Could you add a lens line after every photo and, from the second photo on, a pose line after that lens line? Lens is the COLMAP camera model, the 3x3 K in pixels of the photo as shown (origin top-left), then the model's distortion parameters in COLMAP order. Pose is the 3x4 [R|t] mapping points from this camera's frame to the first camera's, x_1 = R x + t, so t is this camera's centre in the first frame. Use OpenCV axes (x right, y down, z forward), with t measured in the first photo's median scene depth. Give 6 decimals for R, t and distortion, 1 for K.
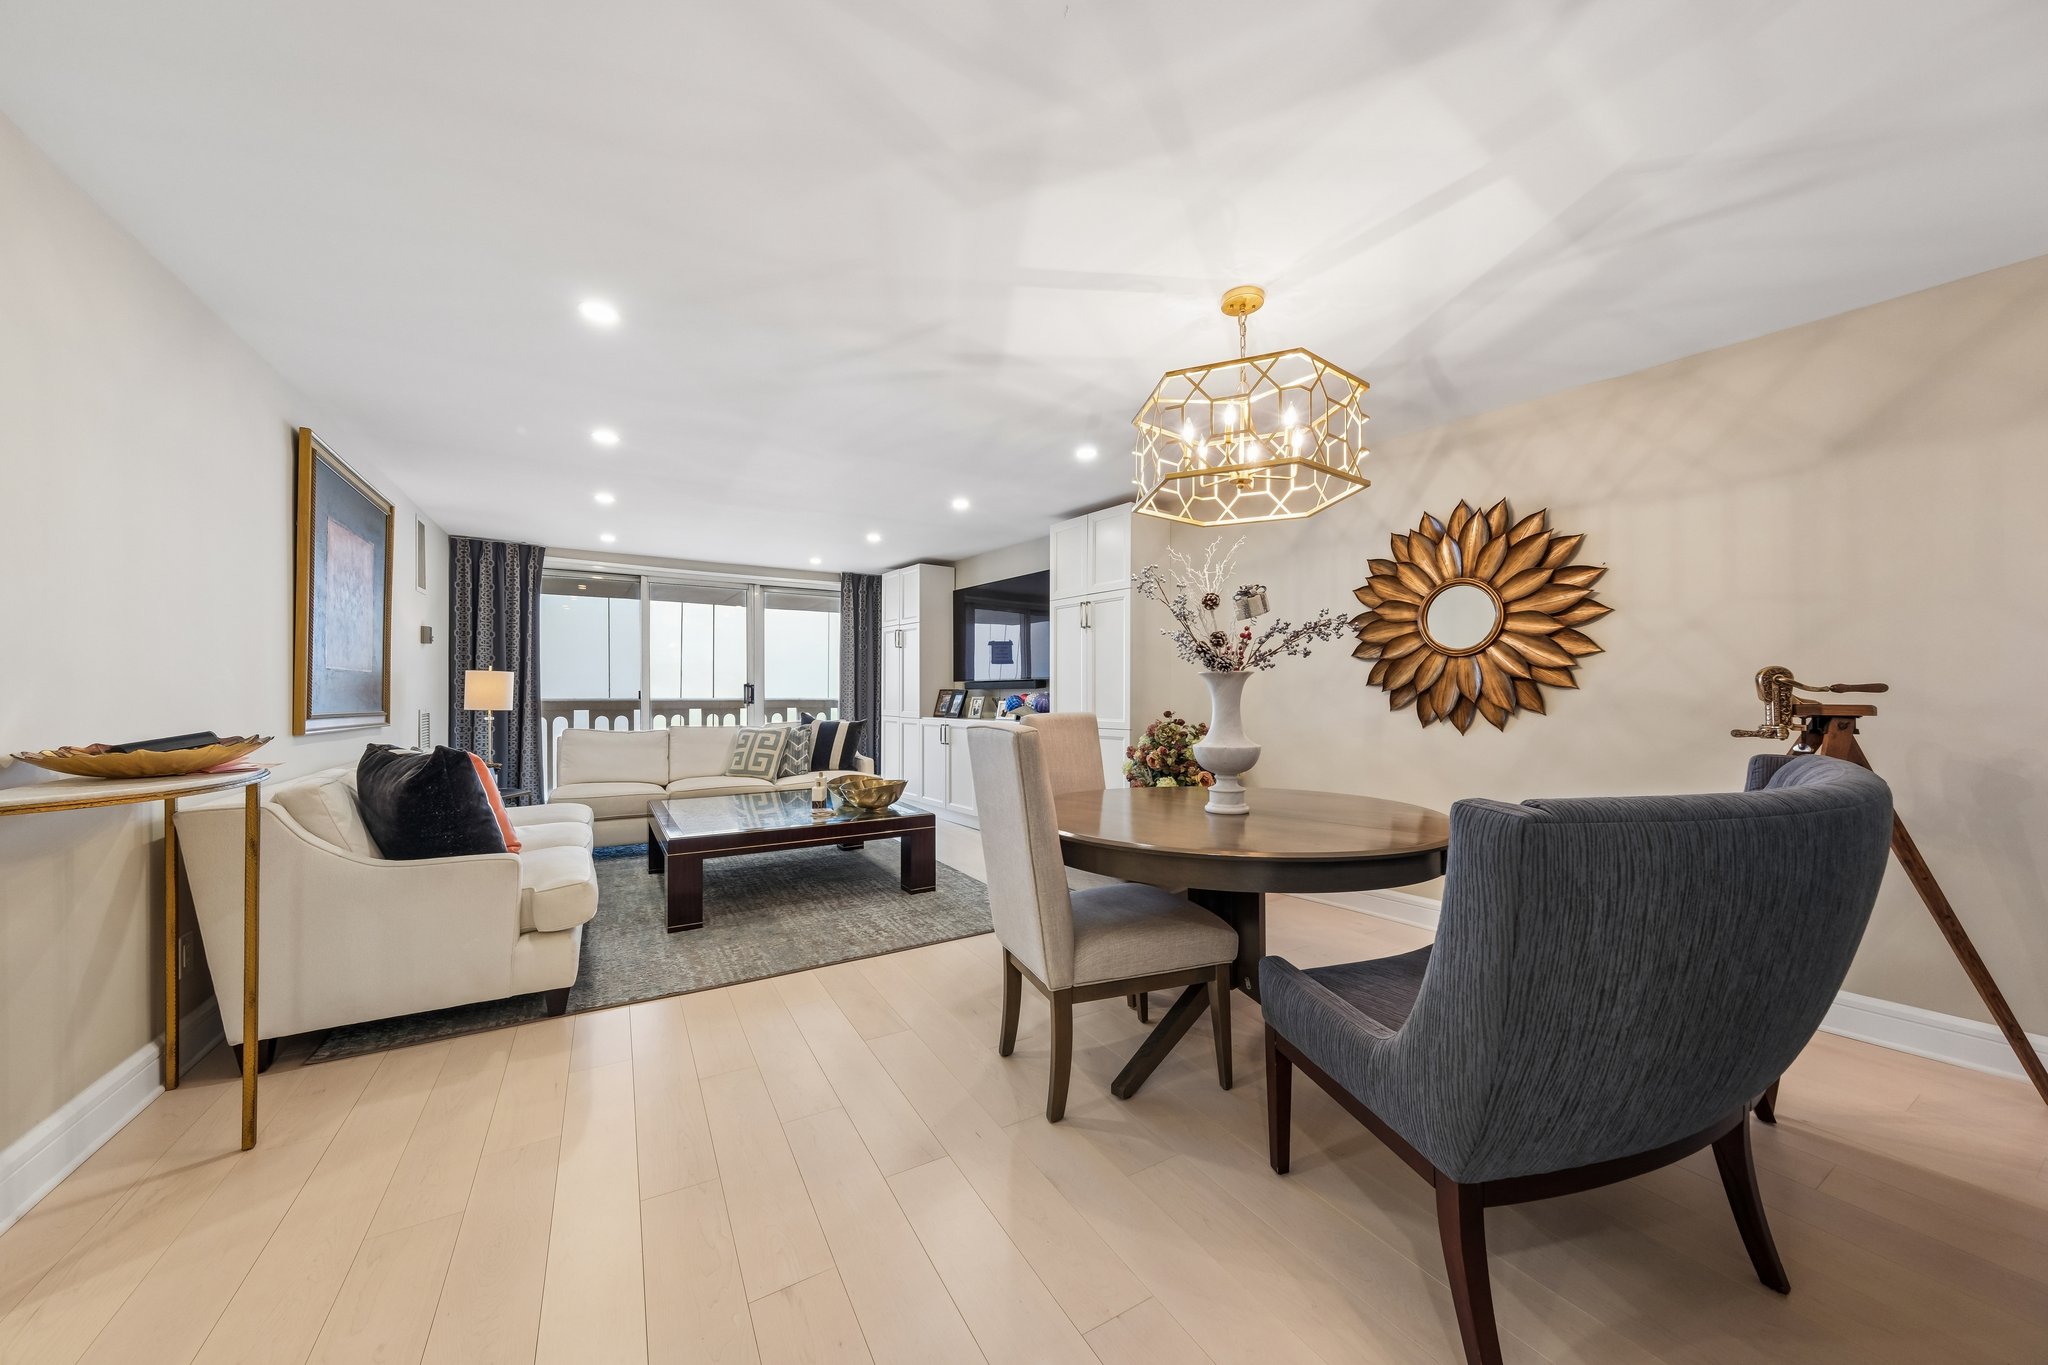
lens RADIAL K [[705.0, 0, 1020.2], [0, 705.0, 692.0], [0, 0, 1]] dist [0.000252, 0.000043]
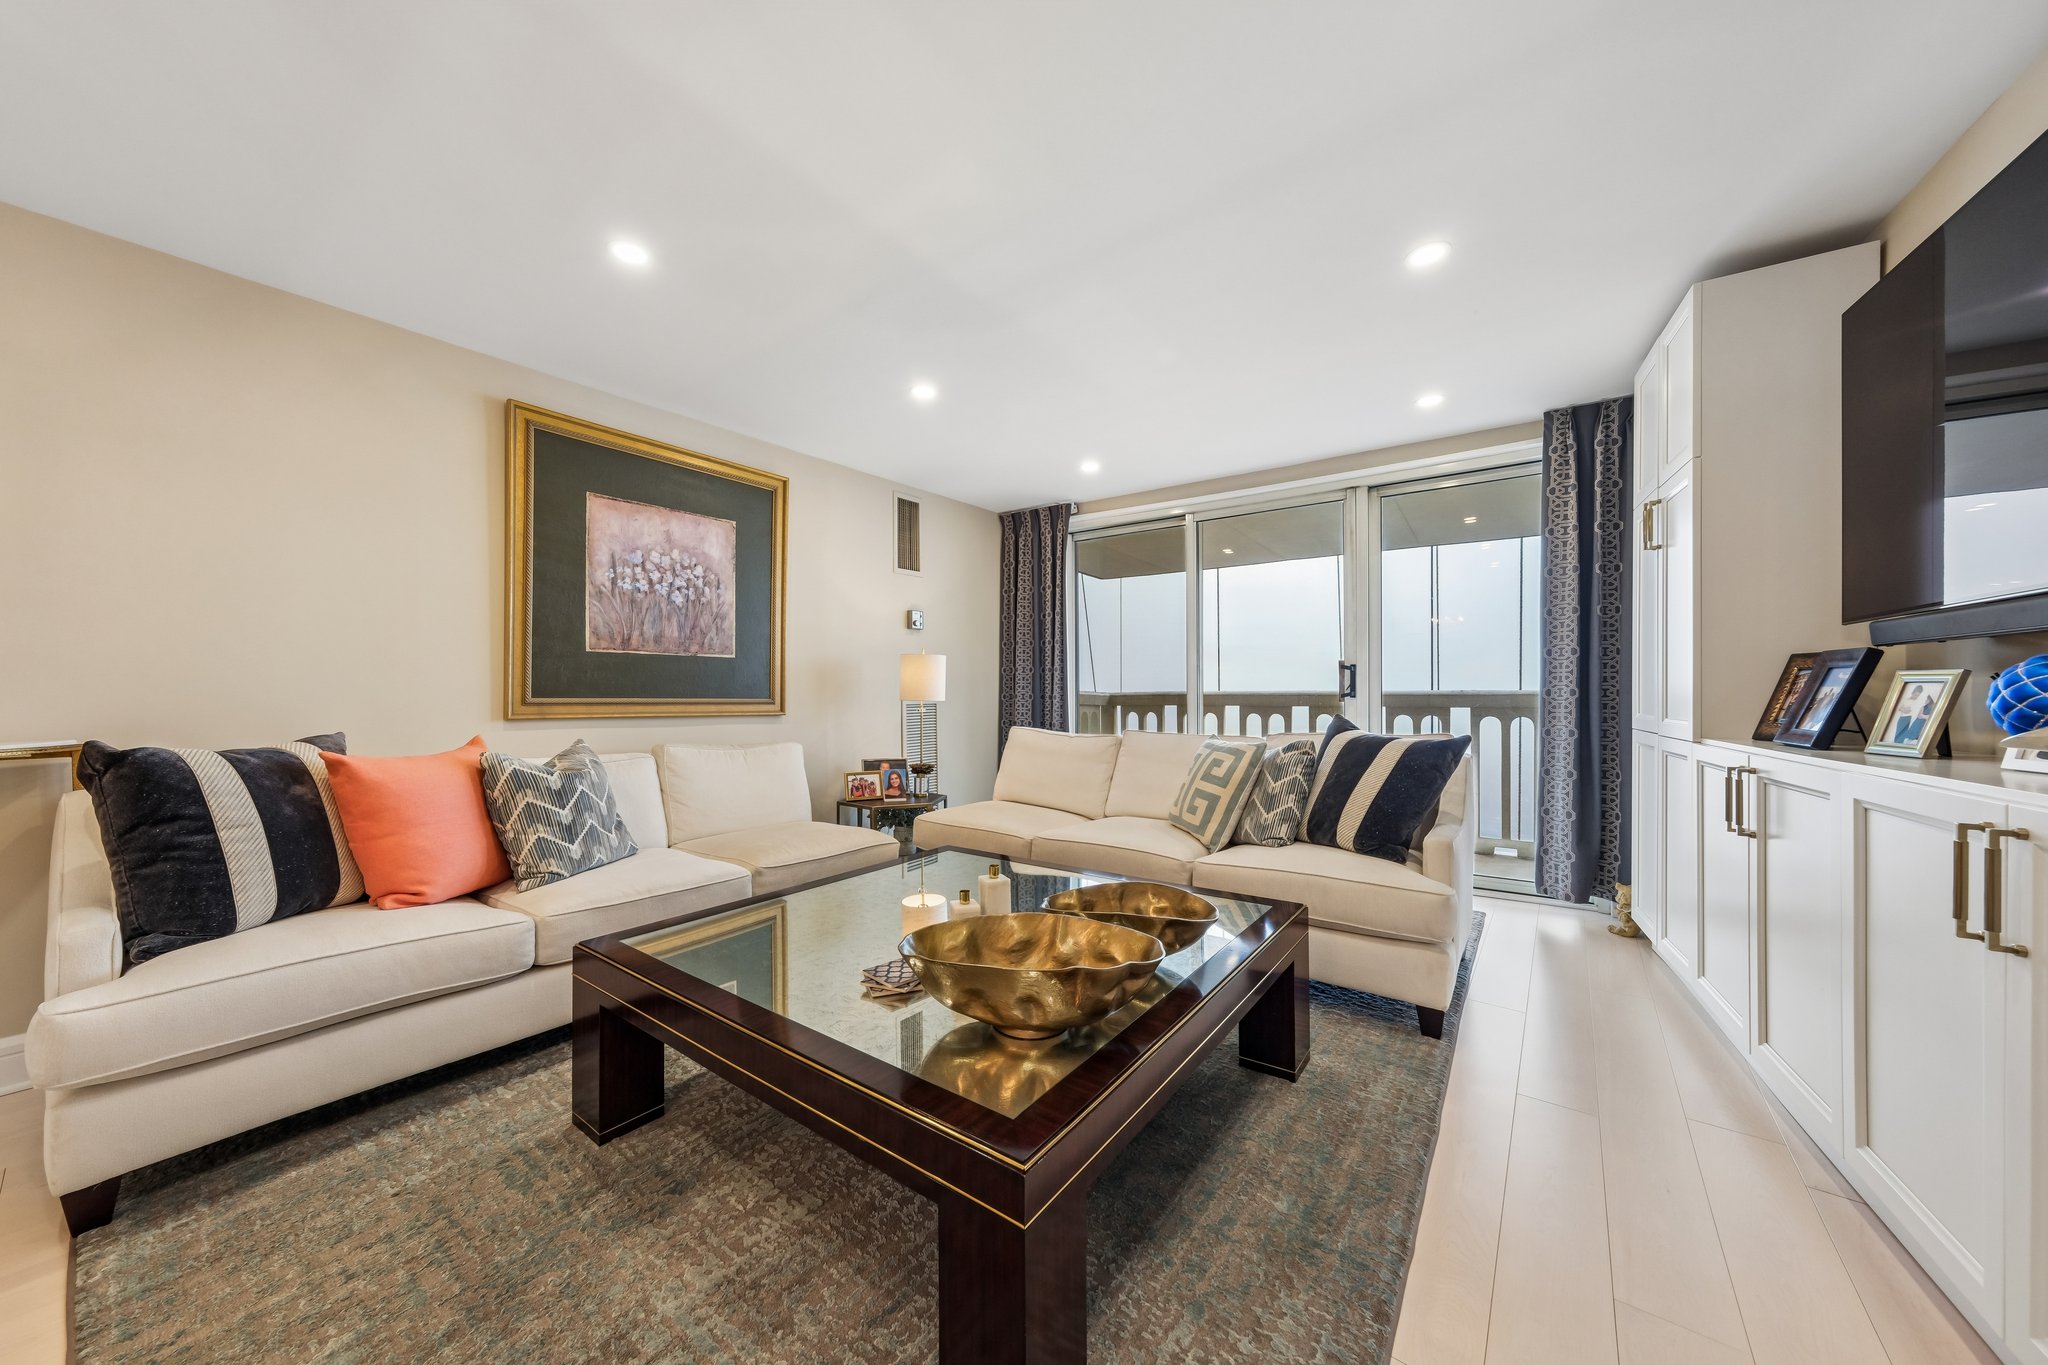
lens RADIAL K [[705.0, 0, 1020.2], [0, 705.0, 692.0], [0, 0, 1]] dist [0.000252, 0.000043]
pose [[0.365838, -0.004431, -0.930668, 0.064823], [0.003506, 0.999988, -0.003383, 0.015205], [0.930672, -0.002025, 0.365850, 0.660490]]
